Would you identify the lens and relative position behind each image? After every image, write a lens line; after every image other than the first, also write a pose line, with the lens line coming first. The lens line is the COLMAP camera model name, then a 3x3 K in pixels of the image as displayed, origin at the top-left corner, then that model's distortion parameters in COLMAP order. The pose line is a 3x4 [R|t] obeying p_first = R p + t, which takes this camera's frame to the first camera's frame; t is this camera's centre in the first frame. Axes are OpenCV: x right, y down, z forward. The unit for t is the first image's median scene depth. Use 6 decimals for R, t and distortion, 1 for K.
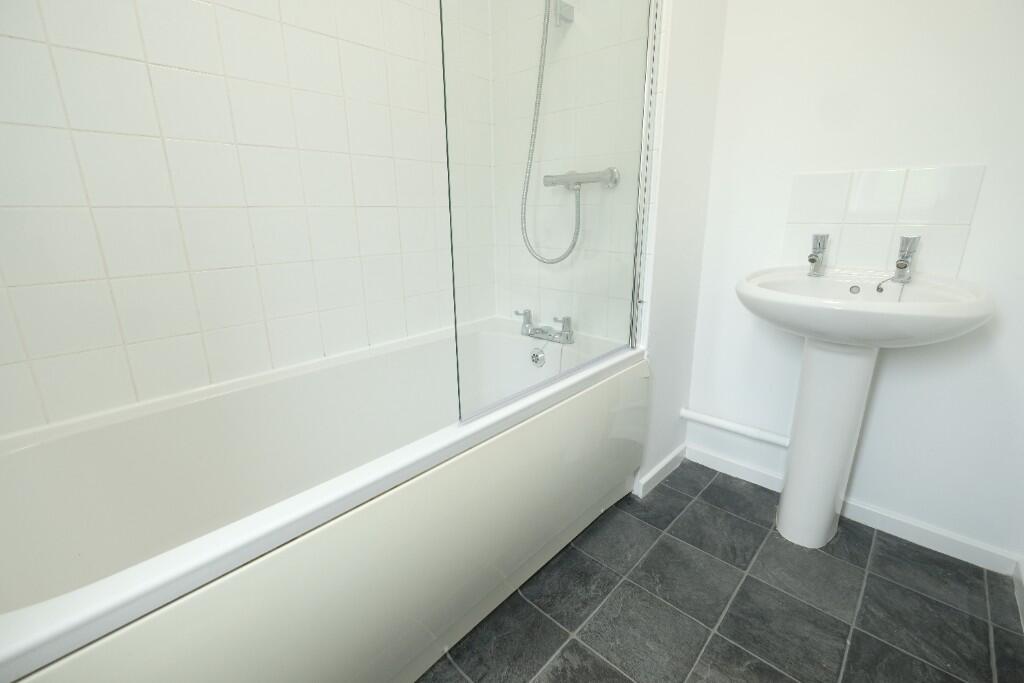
lens RADIAL K [[445.0, 0, 512.0], [0, 445.0, 341.5], [0, 0, 1]] dist [-0.003255, 0.000663]
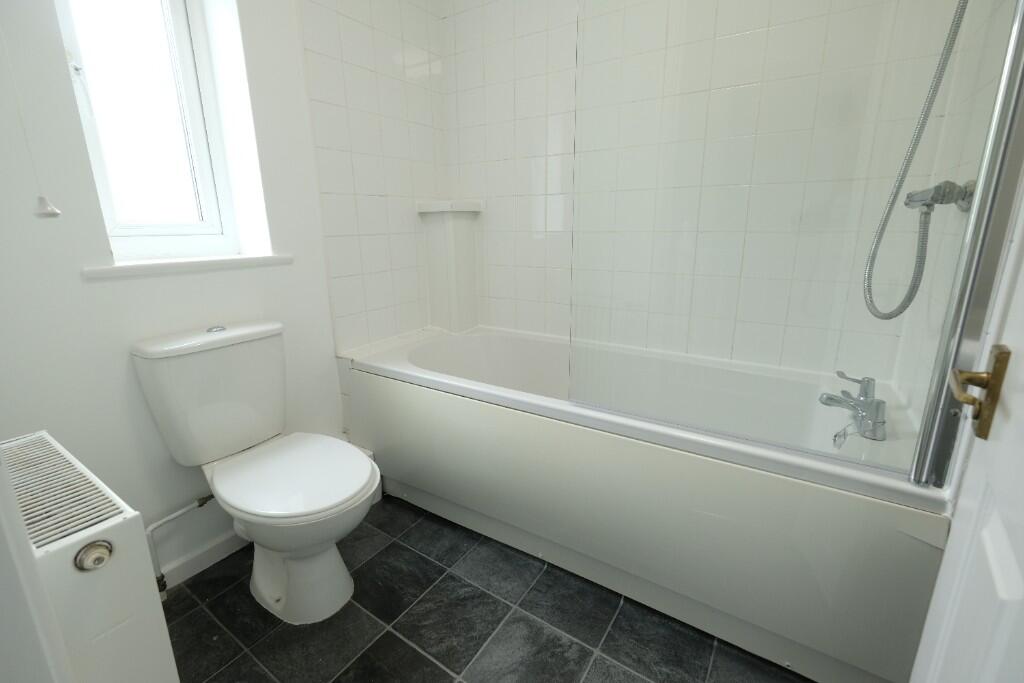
lens RADIAL K [[445.0, 0, 512.0], [0, 445.0, 341.5], [0, 0, 1]] dist [-0.003255, 0.000663]
pose [[0.169321, 0.255026, -0.951994, 0.838750], [-0.269315, 0.941150, 0.204220, -0.161918], [0.948050, 0.221808, 0.228039, 0.388251]]
